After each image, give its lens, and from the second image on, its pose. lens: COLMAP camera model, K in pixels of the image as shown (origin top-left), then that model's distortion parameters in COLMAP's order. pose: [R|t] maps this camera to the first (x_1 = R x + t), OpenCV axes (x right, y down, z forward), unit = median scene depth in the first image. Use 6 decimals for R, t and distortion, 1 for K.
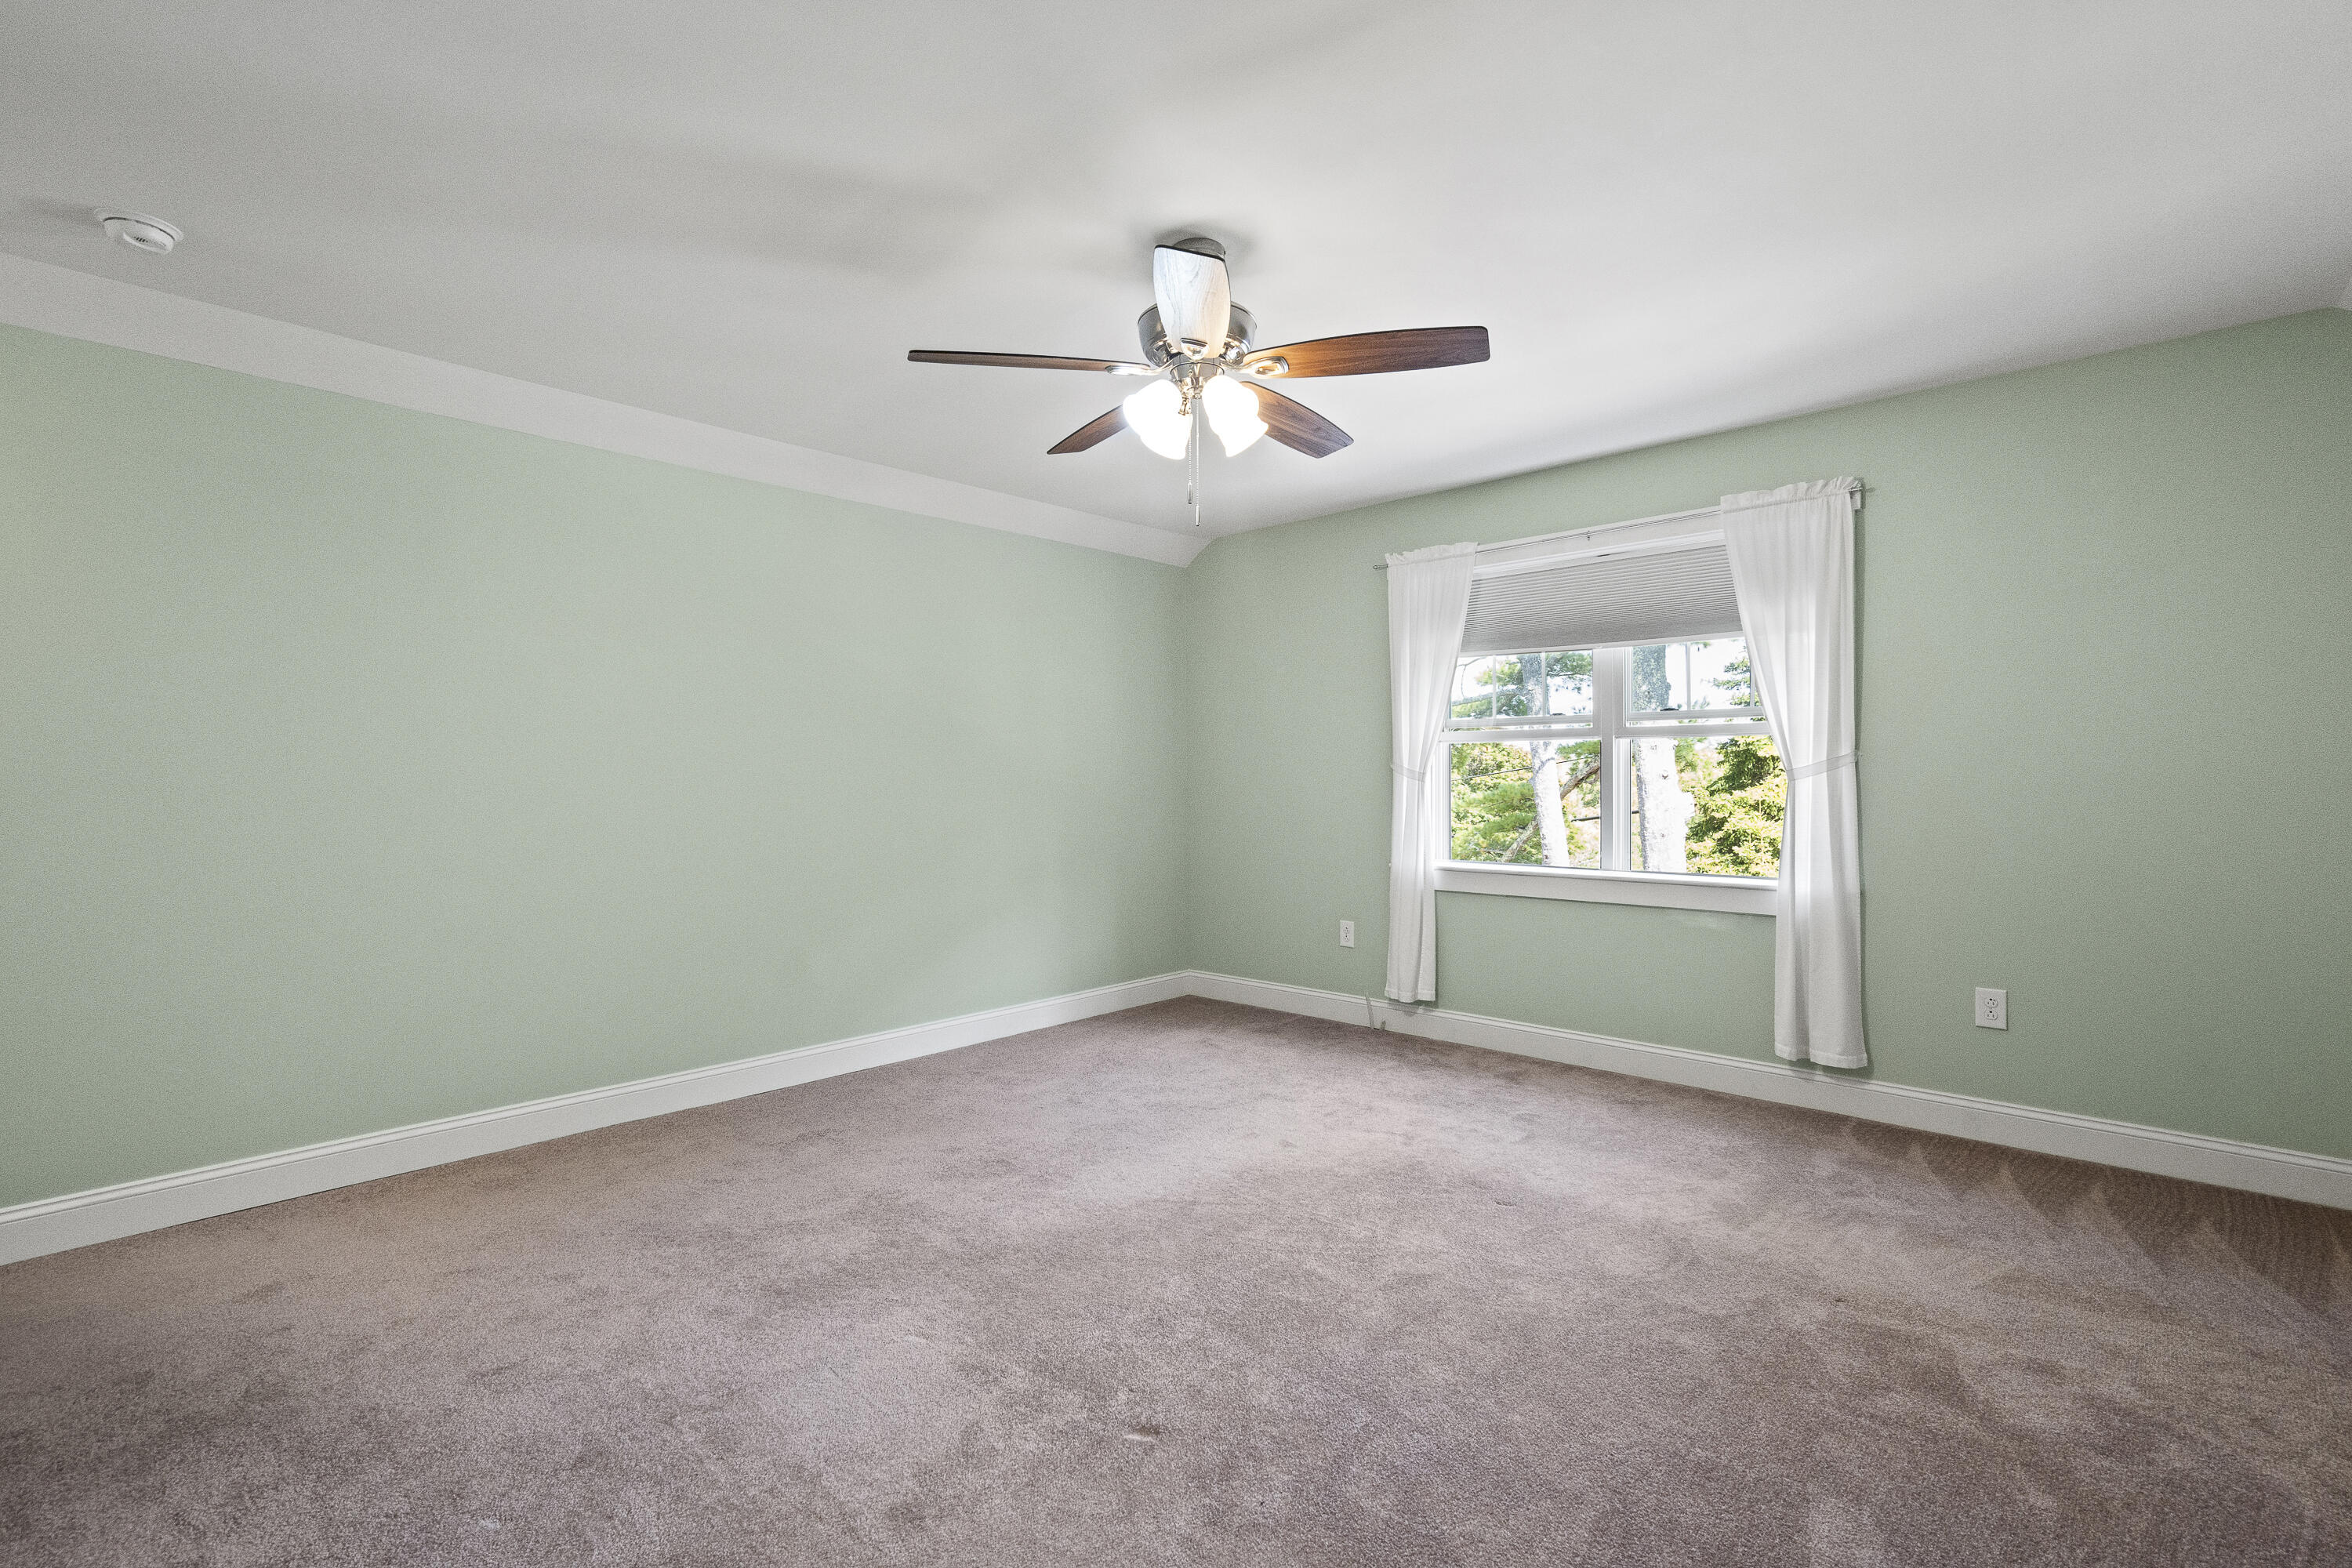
lens RADIAL K [[1062.0, 0, 1167.2], [0, 1062.0, 777.4], [0, 0, 1]] dist [-0.010652, 0.003870]
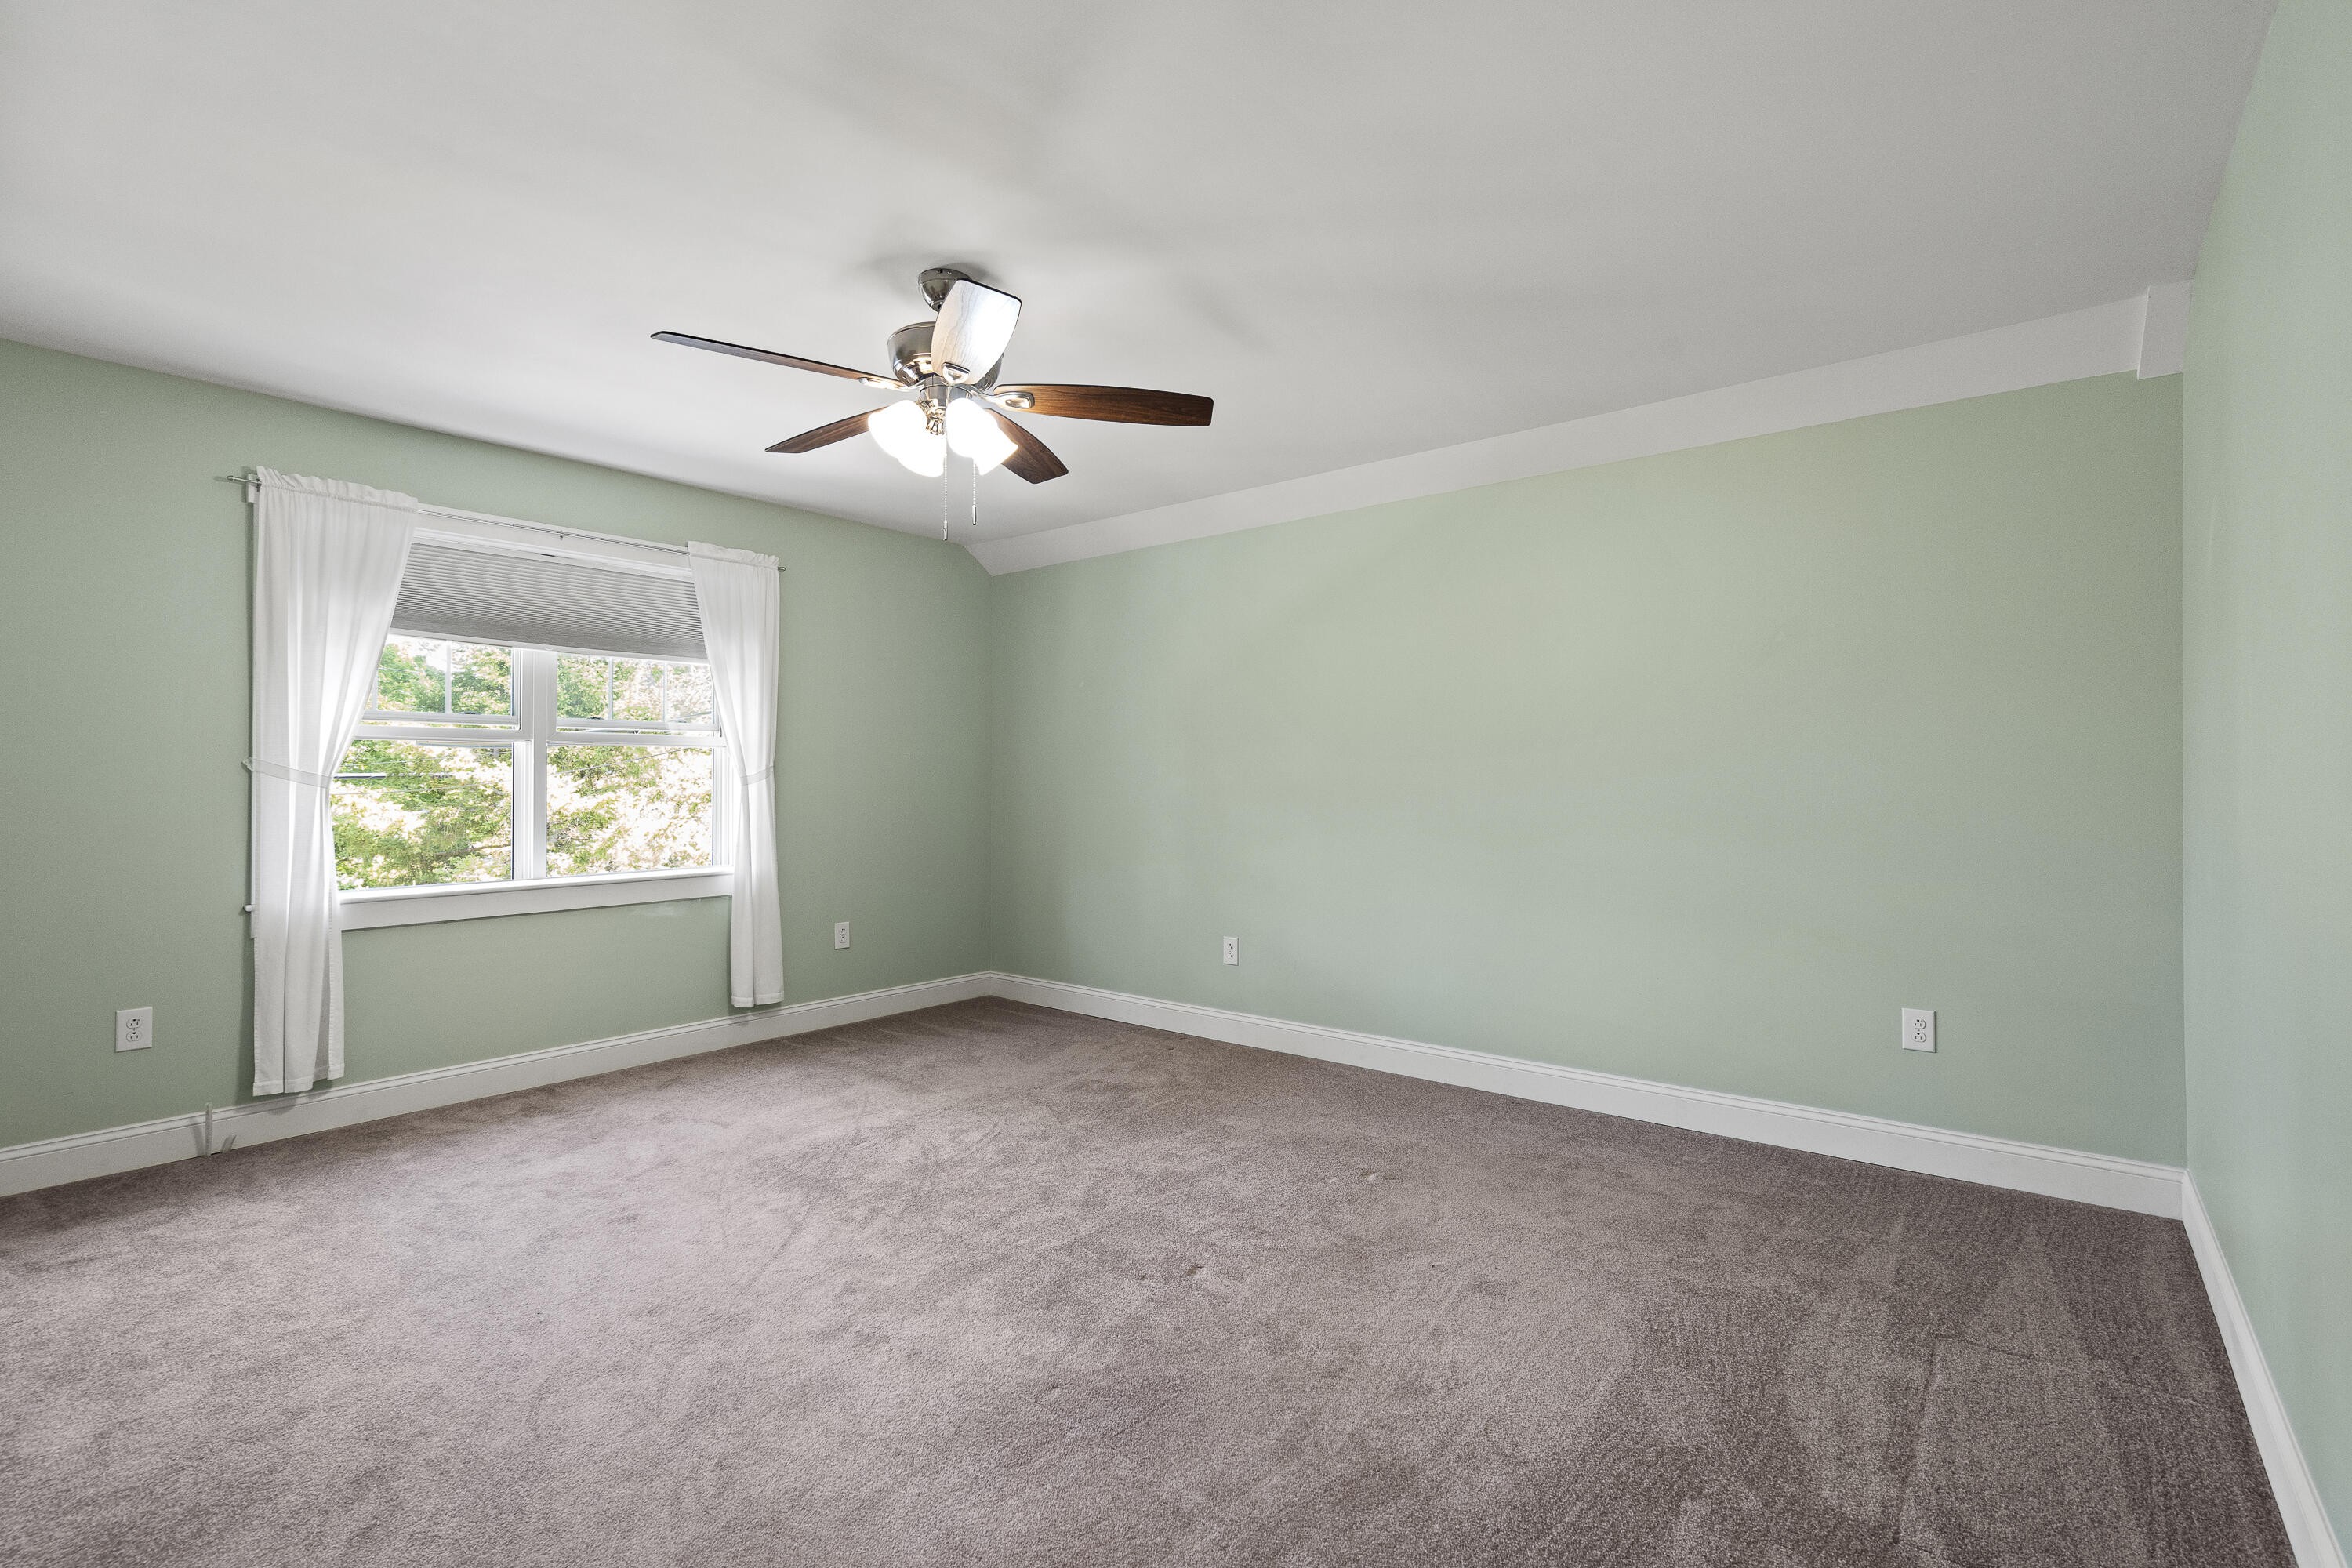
lens RADIAL K [[1062.0, 0, 1173.9], [0, 1062.0, 783.3], [0, 0, 1]] dist [-0.010652, 0.003870]
pose [[-0.085971, -0.002431, 0.996295, -0.648457], [-0.004386, 0.999988, 0.002062, -0.004737], [-0.996288, -0.004192, -0.085981, 0.544390]]
